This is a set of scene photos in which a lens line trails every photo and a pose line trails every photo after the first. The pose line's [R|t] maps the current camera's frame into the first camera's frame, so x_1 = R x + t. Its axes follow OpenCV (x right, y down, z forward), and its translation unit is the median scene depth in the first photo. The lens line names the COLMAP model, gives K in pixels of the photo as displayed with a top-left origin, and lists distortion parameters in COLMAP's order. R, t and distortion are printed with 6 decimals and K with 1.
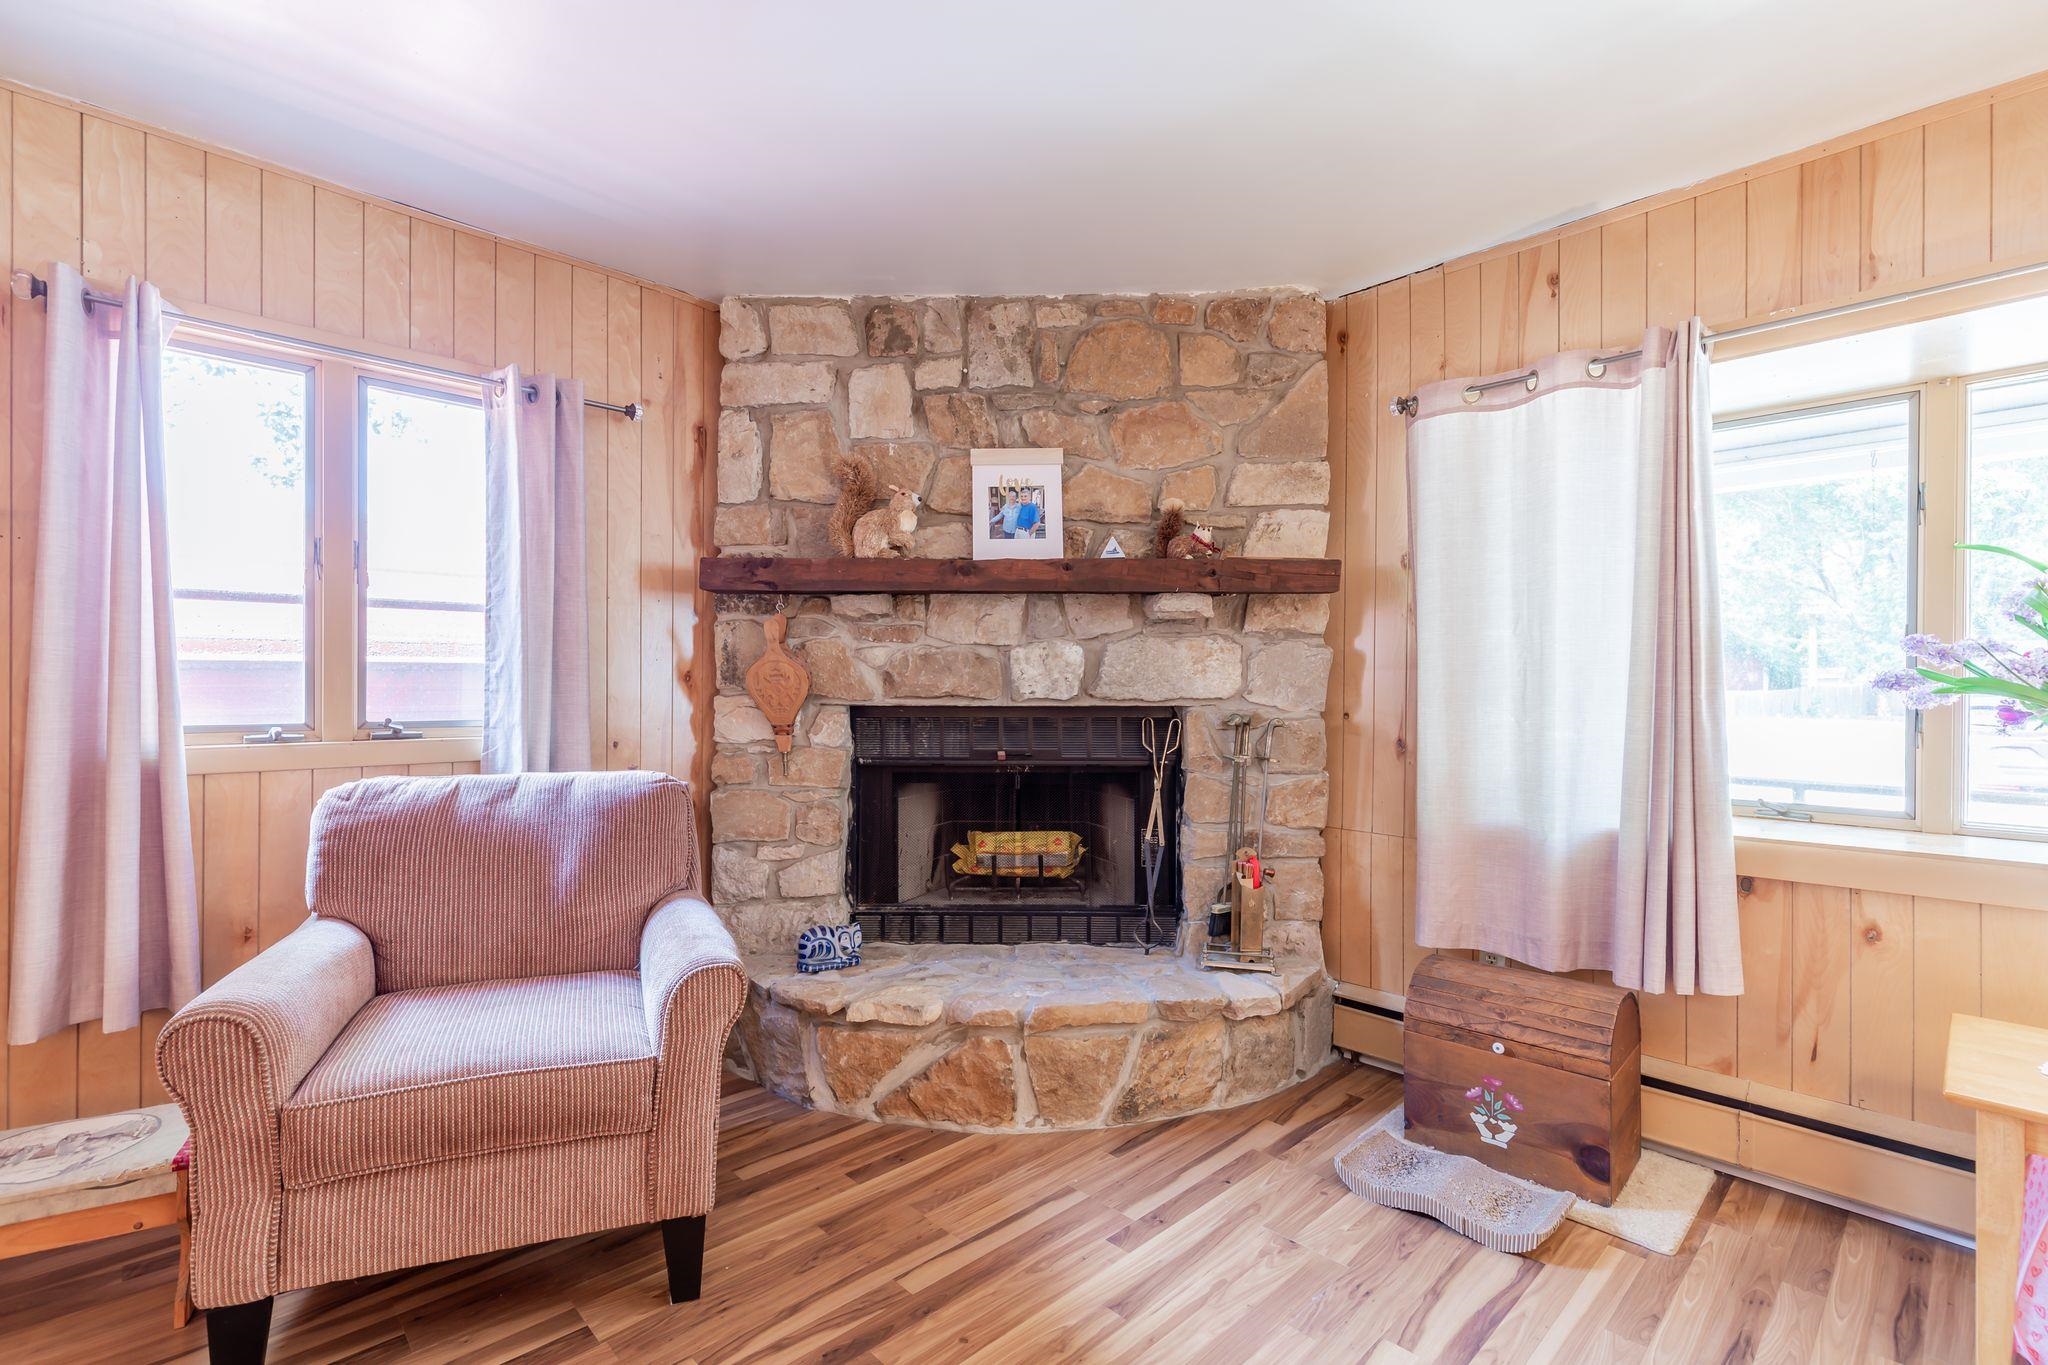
lens RADIAL K [[918.8, 0, 1019.7], [0, 918.8, 686.0], [0, 0, 1]] dist [0.003809, 0.000440]
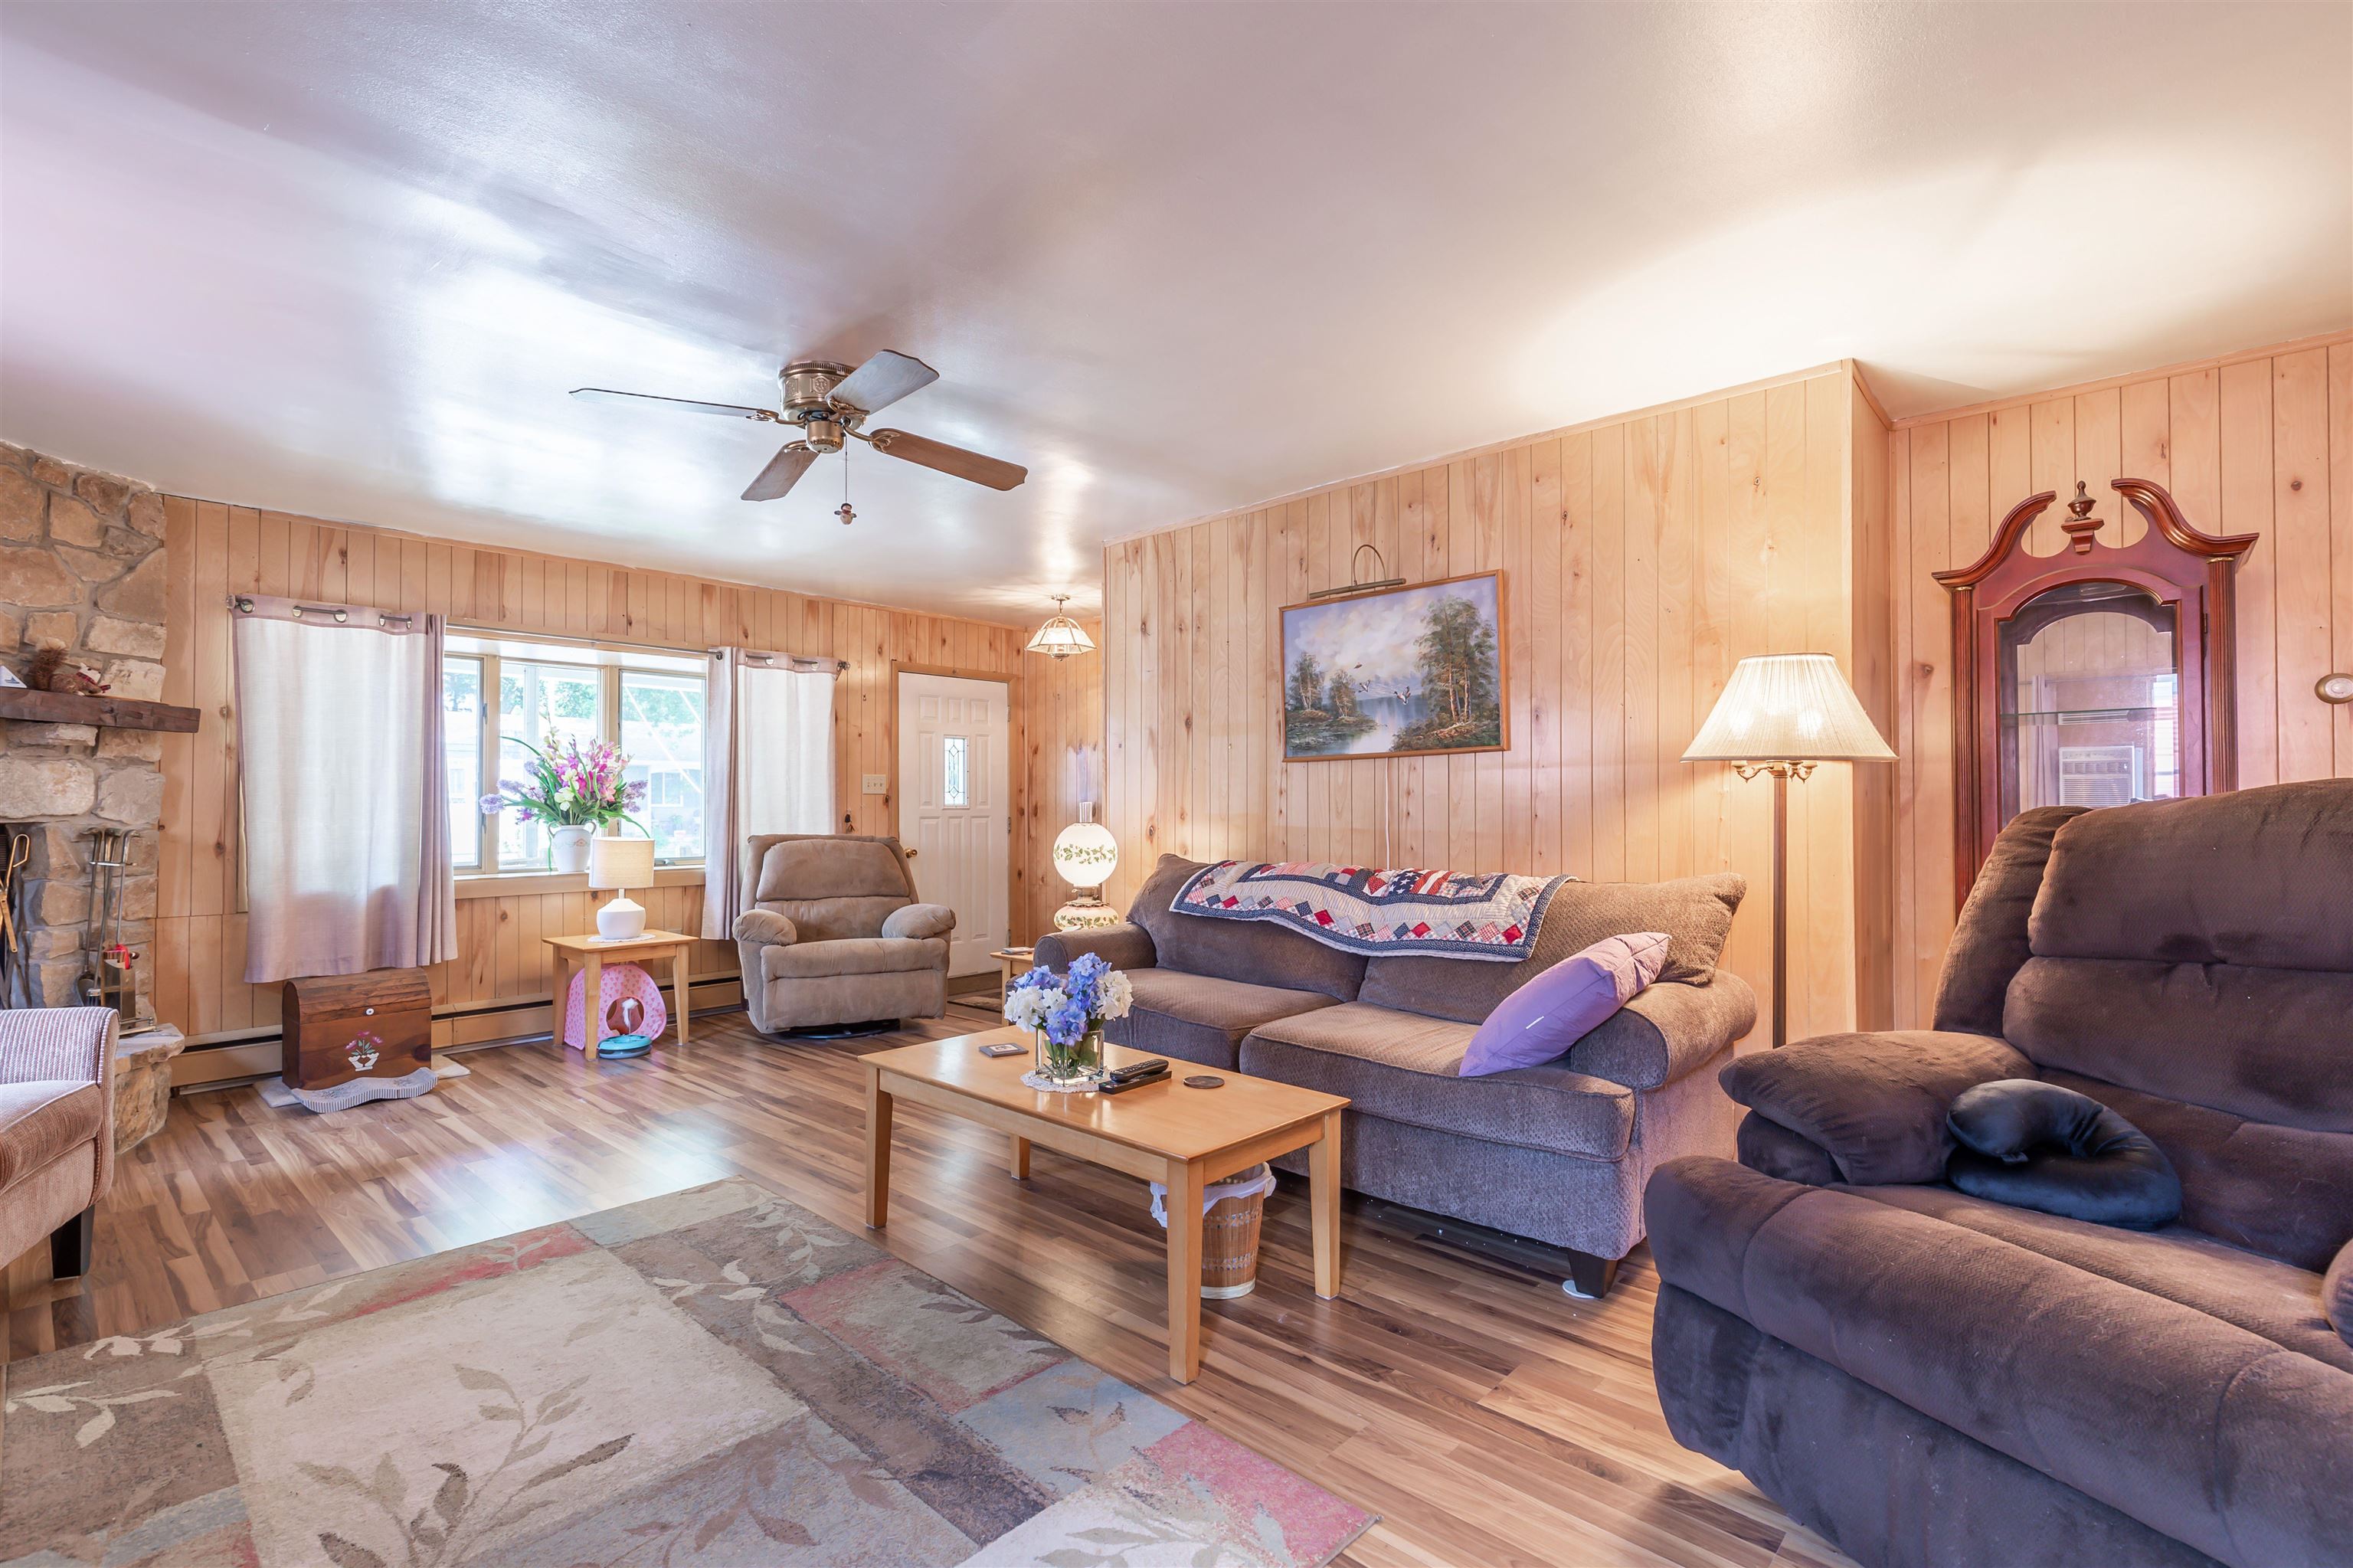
lens RADIAL K [[1055.7, 0, 1171.6], [0, 1055.7, 788.0], [0, 0, 1]] dist [0.003809, 0.000440]
pose [[-0.094210, 0.012298, 0.995476, -1.250654], [0.002872, 0.999923, -0.012081, -0.000019], [-0.995548, 0.001721, -0.094238, -0.246334]]
